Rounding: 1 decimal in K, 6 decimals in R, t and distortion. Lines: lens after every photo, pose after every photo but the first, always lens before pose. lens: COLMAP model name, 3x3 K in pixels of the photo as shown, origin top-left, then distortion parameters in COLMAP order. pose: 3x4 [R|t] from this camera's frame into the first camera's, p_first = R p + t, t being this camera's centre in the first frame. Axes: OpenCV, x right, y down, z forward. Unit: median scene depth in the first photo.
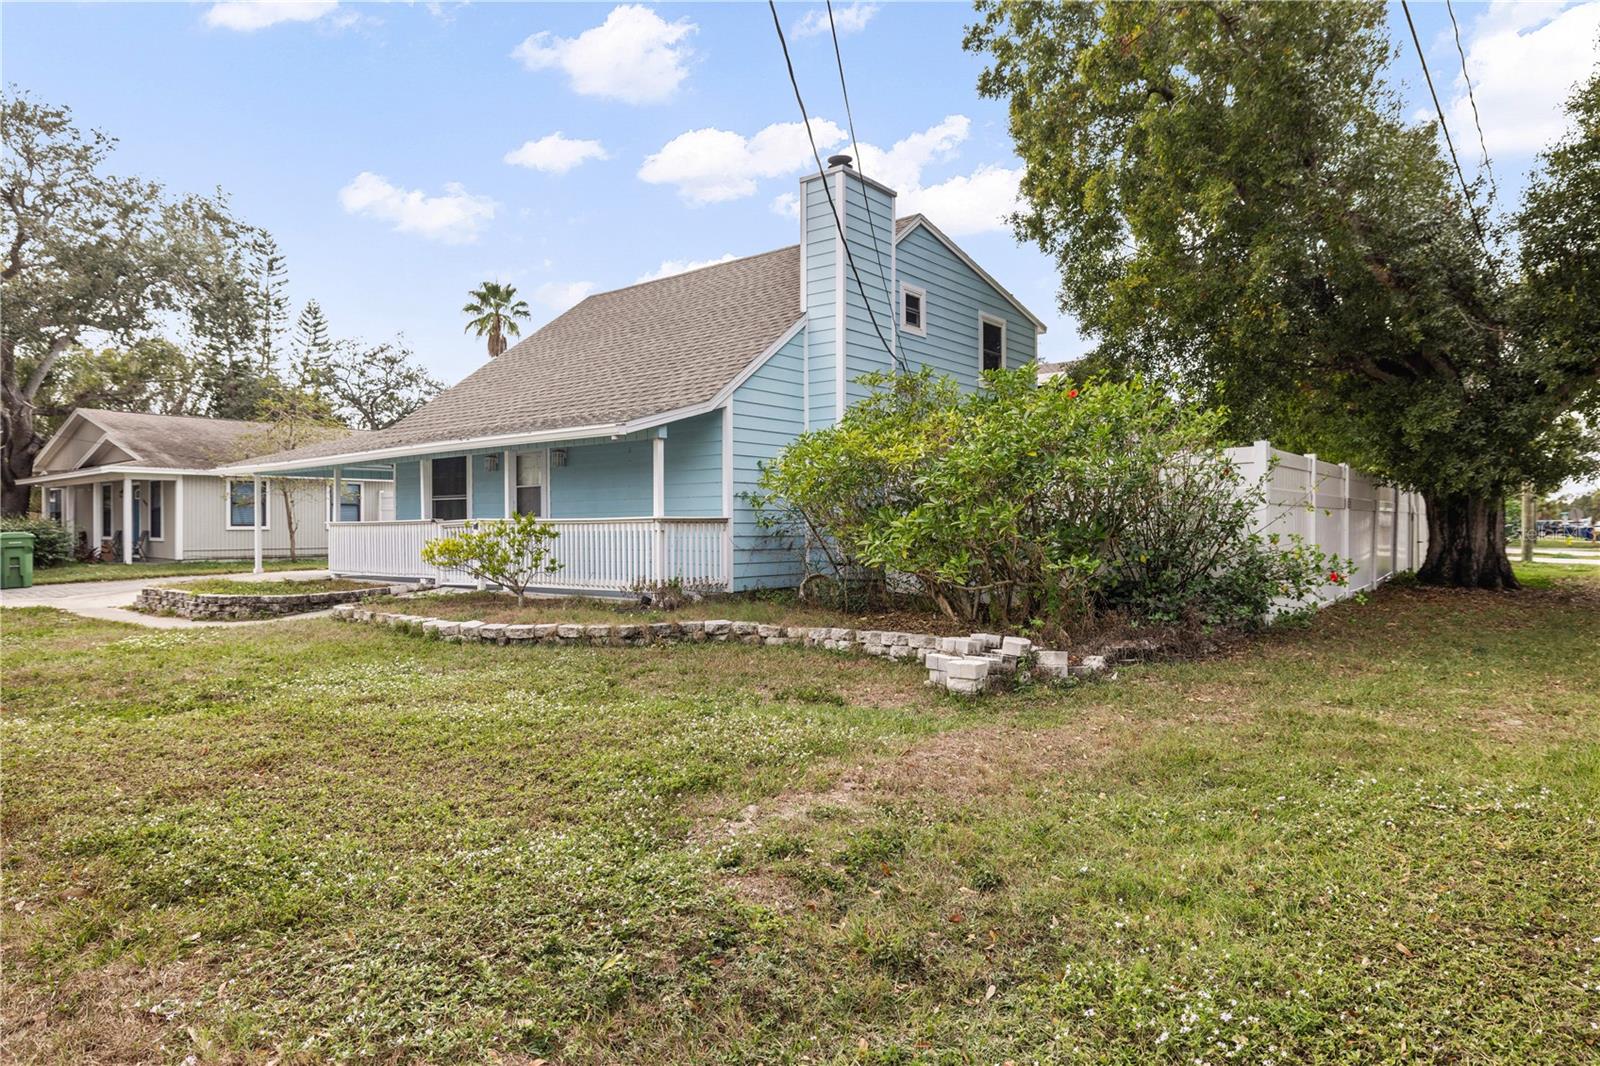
lens RADIAL K [[973.5, 0, 799.1], [0, 973.5, 533.8], [0, 0, 1]] dist [-0.001374, -0.000321]
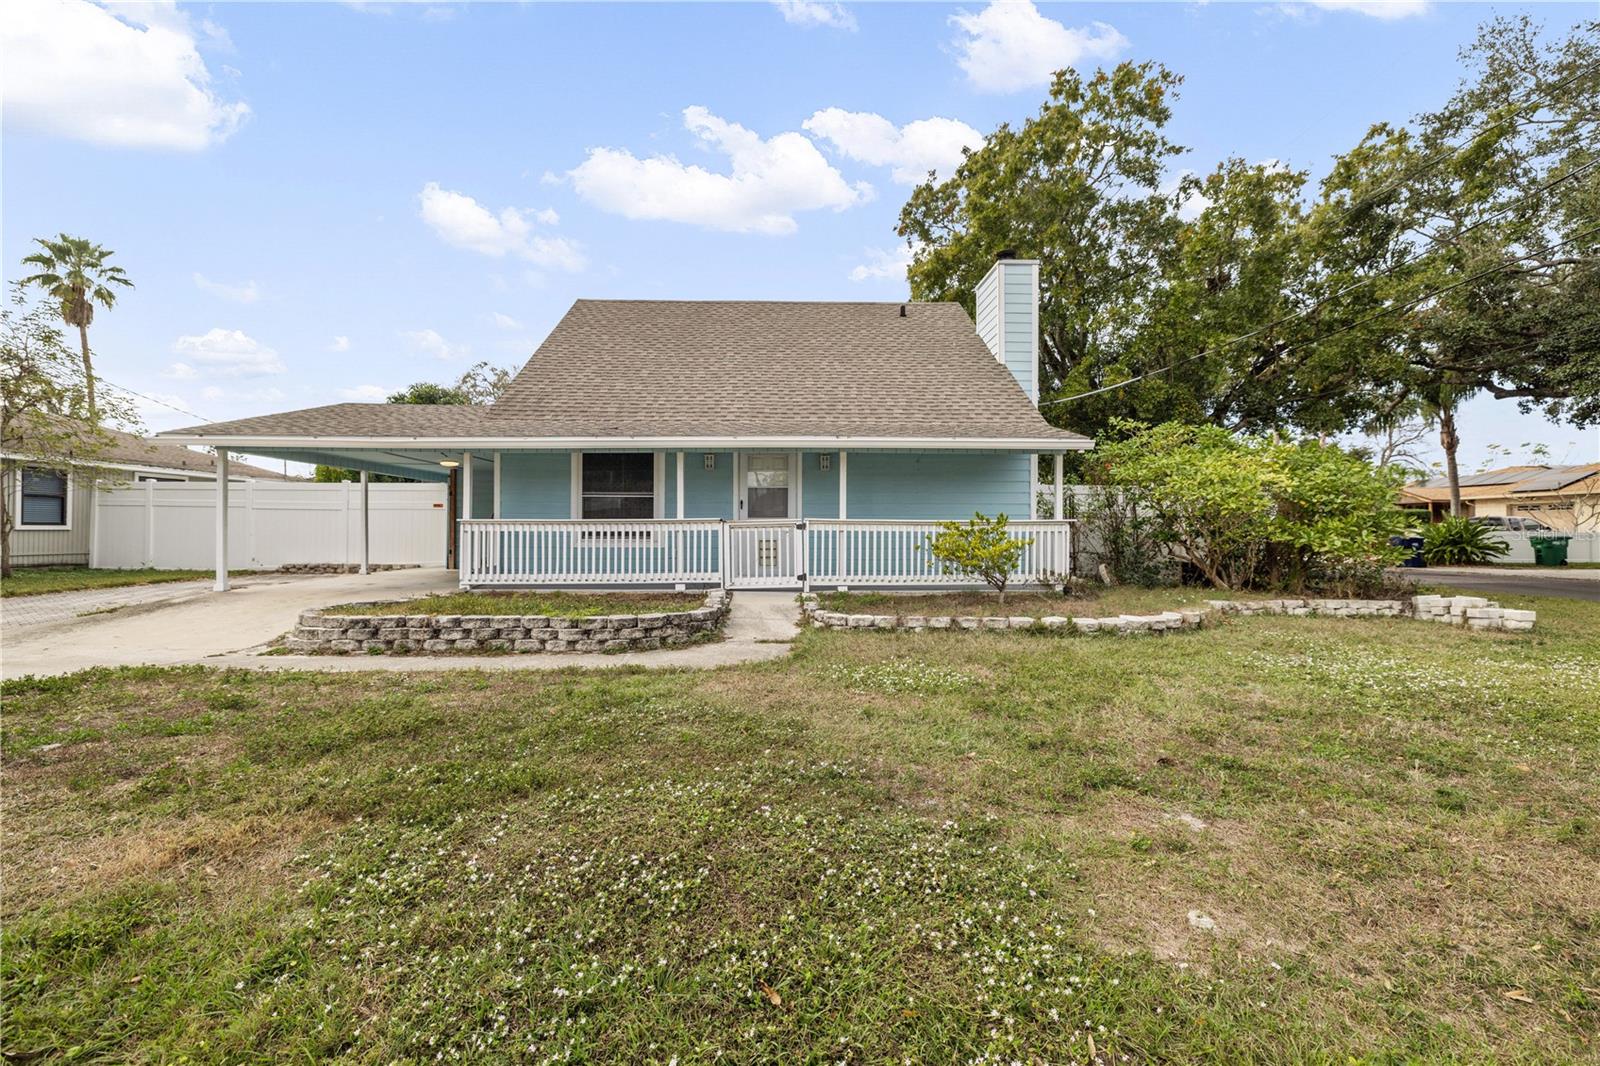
lens RADIAL K [[685.5, 0, 894.5], [0, 685.5, 530.7], [0, 0, 1]] dist [-0.000328, -0.000119]
pose [[0.758080, 0.002468, 0.652157, -0.591472], [0.002183, 0.999978, -0.006323, 0.000609], [-0.652158, 0.006217, 0.758058, 0.347608]]
